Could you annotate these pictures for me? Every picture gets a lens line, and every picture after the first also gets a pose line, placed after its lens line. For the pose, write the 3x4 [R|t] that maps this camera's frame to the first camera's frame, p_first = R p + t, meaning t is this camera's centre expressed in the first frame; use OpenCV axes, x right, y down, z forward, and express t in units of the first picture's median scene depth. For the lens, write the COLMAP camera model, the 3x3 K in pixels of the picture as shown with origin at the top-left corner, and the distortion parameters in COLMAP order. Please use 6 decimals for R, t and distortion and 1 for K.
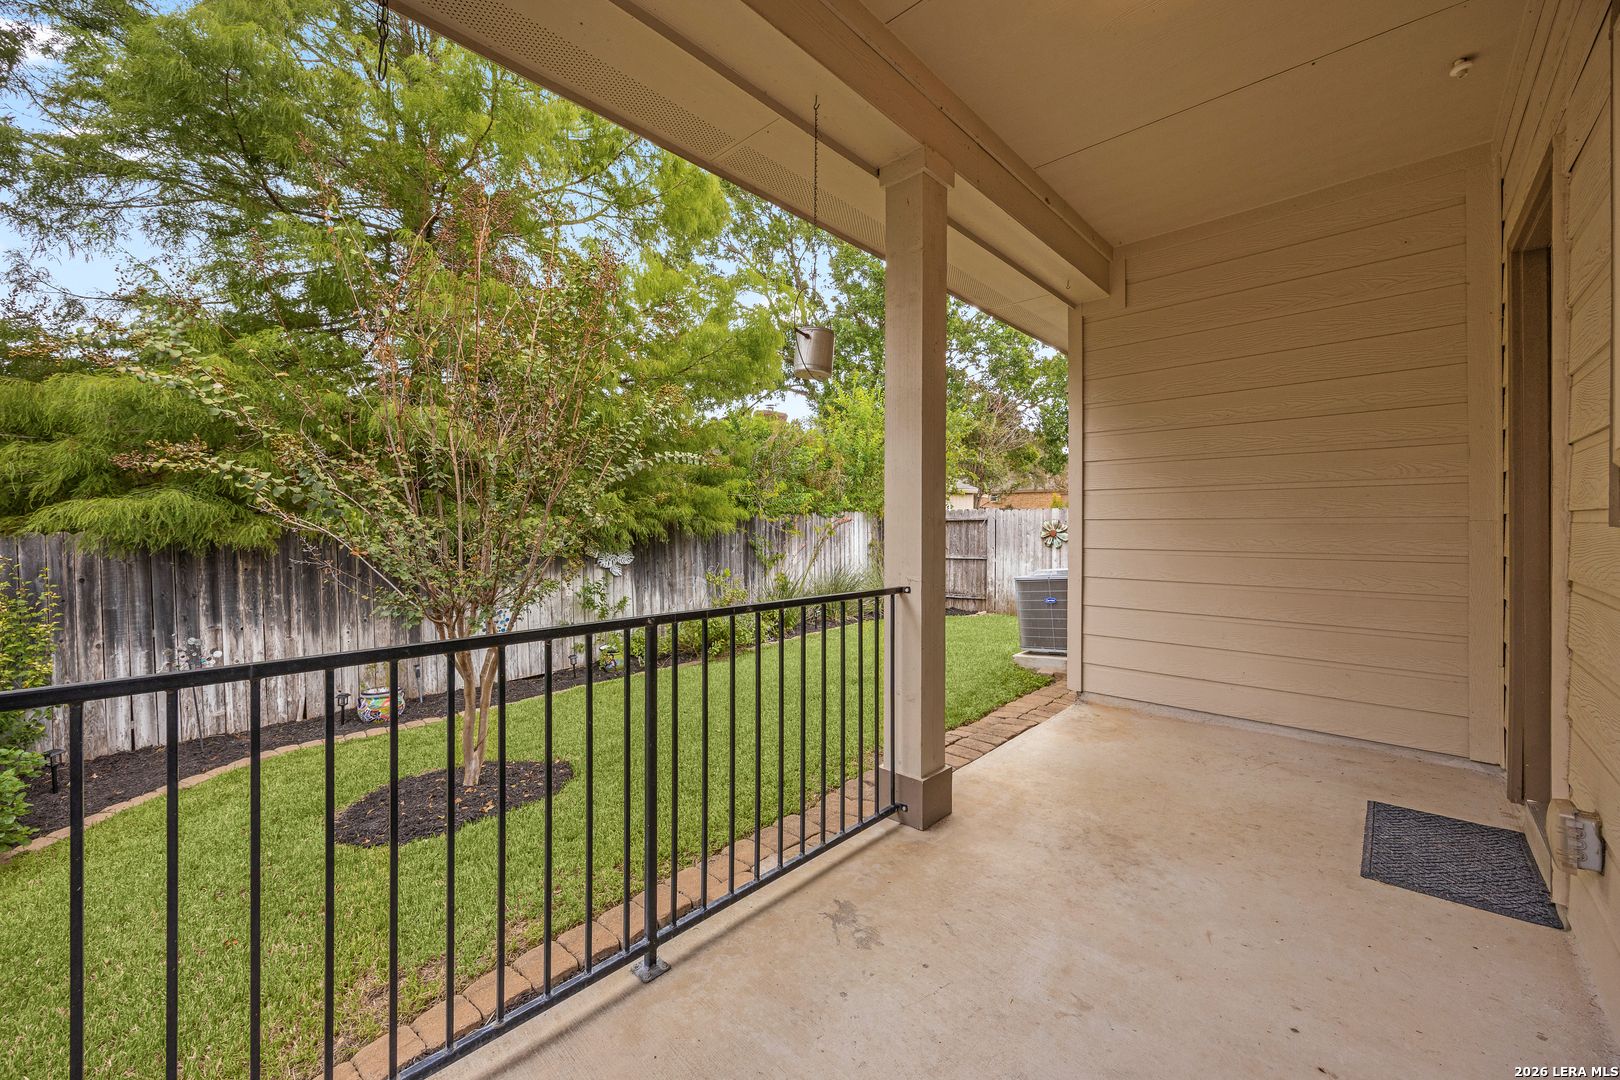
lens RADIAL K [[631.4, 0, 815.5], [0, 631.4, 531.6], [0, 0, 1]] dist [0.002874, 0.000212]
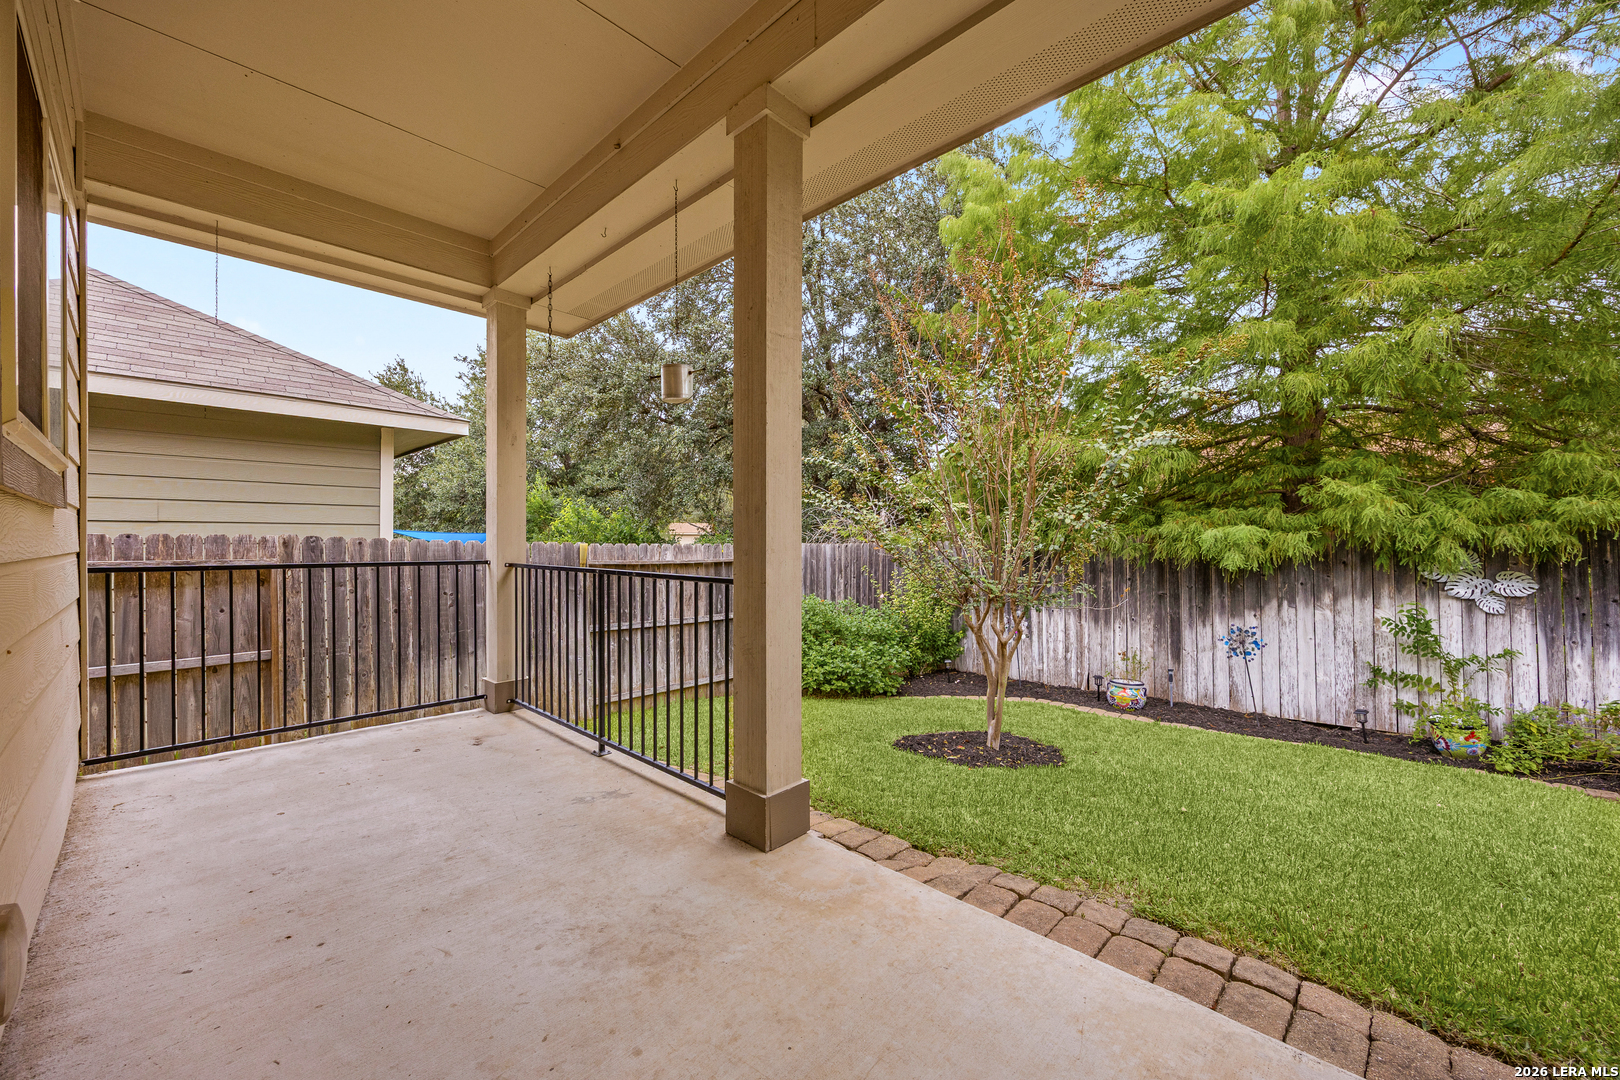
lens RADIAL K [[631.4, 0, 815.5], [0, 631.4, 531.6], [0, 0, 1]] dist [0.002874, 0.000212]
pose [[-0.014693, -0.020709, -0.999678, 0.929526], [-0.012838, 0.999707, -0.020521, 0.026982], [0.999810, 0.012532, -0.014955, 0.931663]]
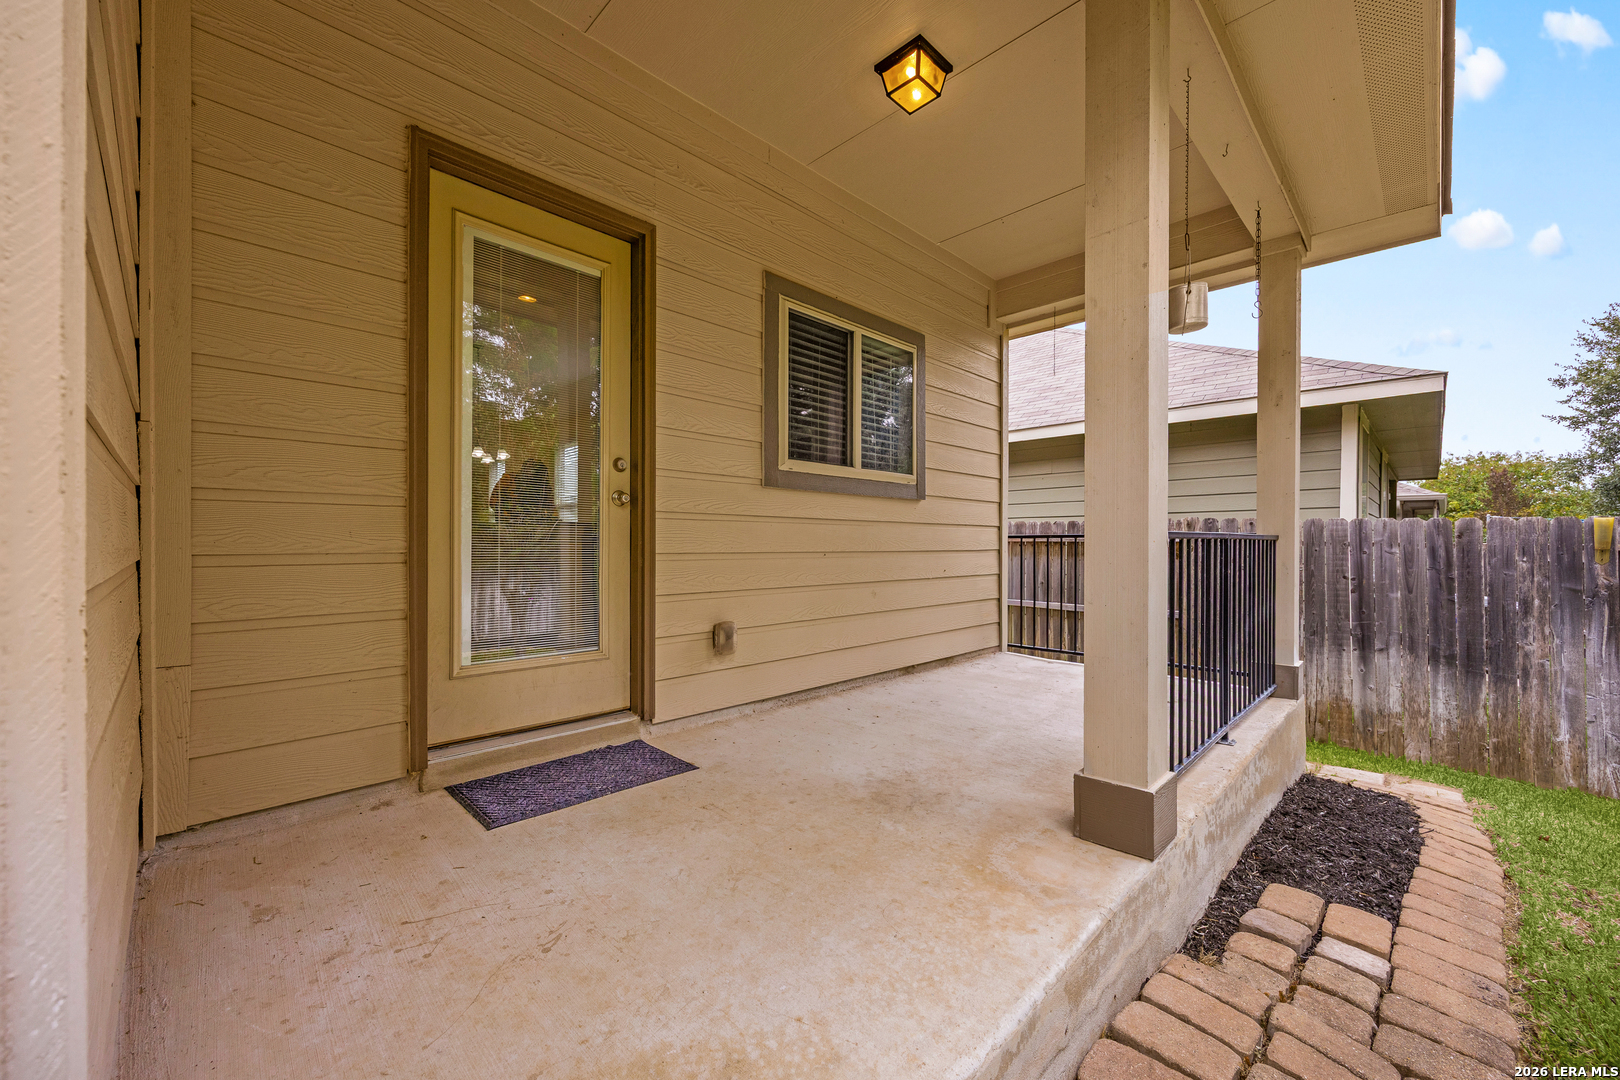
lens RADIAL K [[631.4, 0, 815.5], [0, 631.4, 531.6], [0, 0, 1]] dist [0.002874, 0.000212]
pose [[-0.999129, -0.003735, 0.041549, 0.424951], [-0.004082, 0.999957, -0.008267, 0.081506], [-0.041517, -0.008429, -0.999102, 1.526939]]
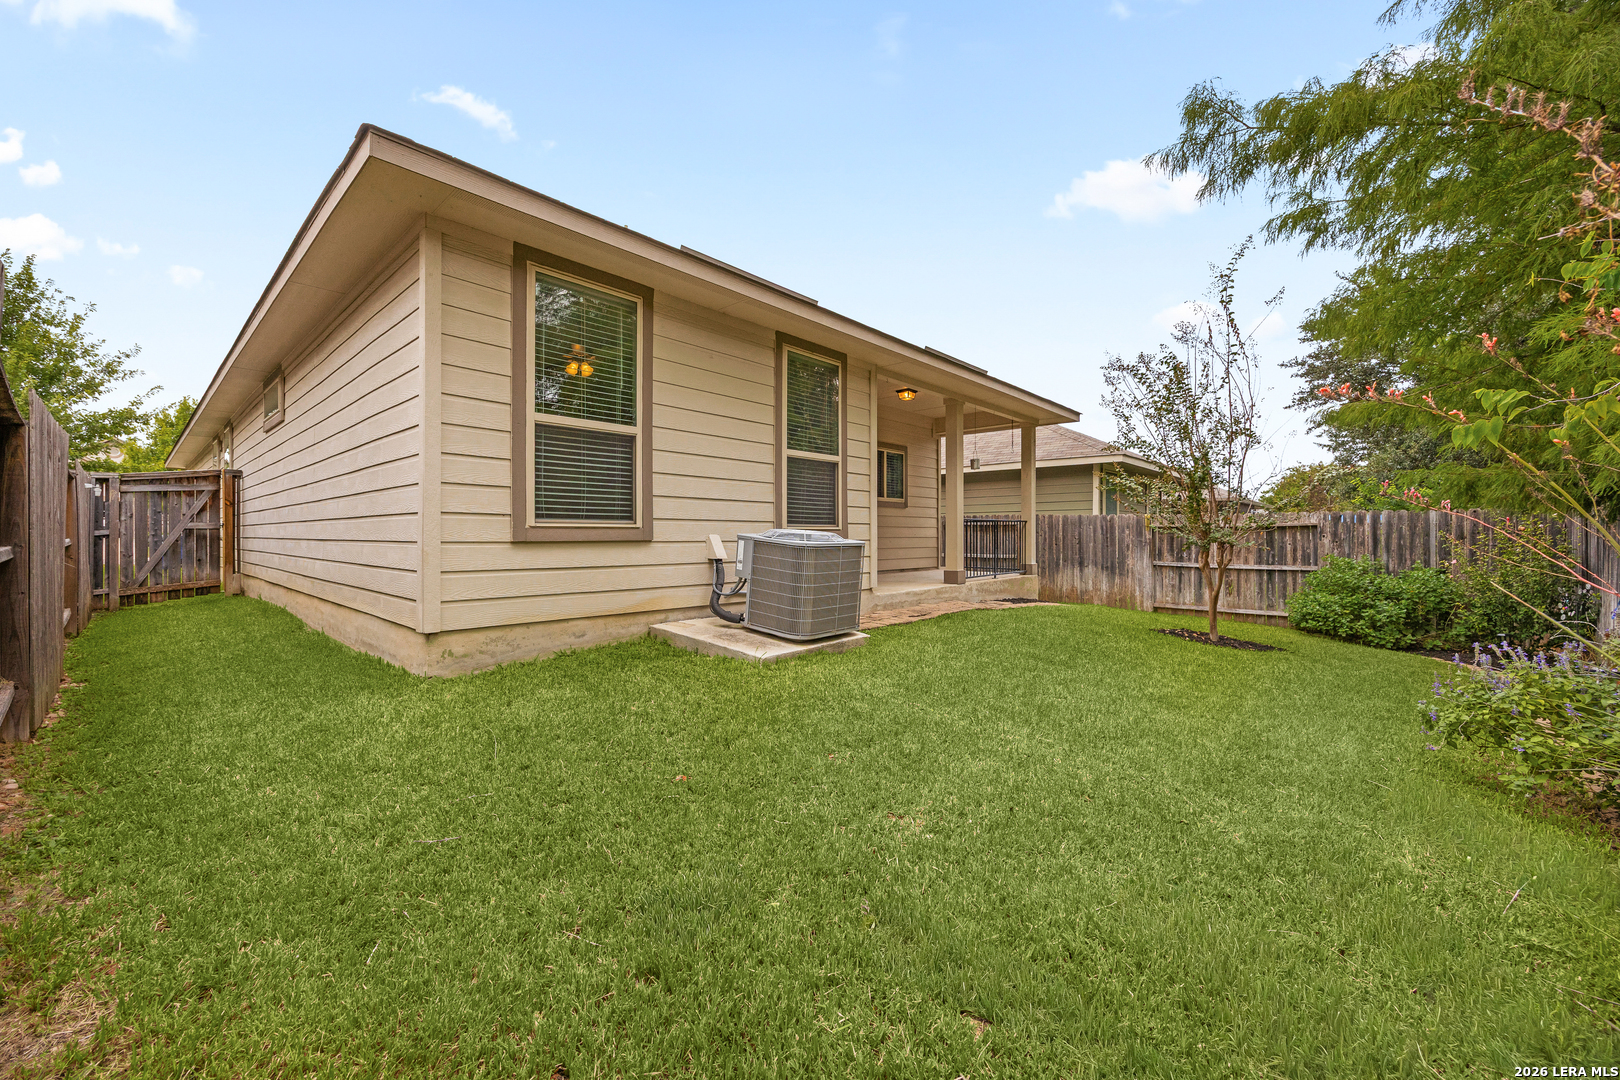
lens RADIAL K [[631.4, 0, 815.5], [0, 631.4, 531.6], [0, 0, 1]] dist [0.002874, 0.000212]
pose [[-0.999998, -0.000475, -0.001999, 0.794970], [-0.000476, 1.000000, 0.000836, 0.135743], [0.001998, 0.000837, -0.999998, 3.857142]]
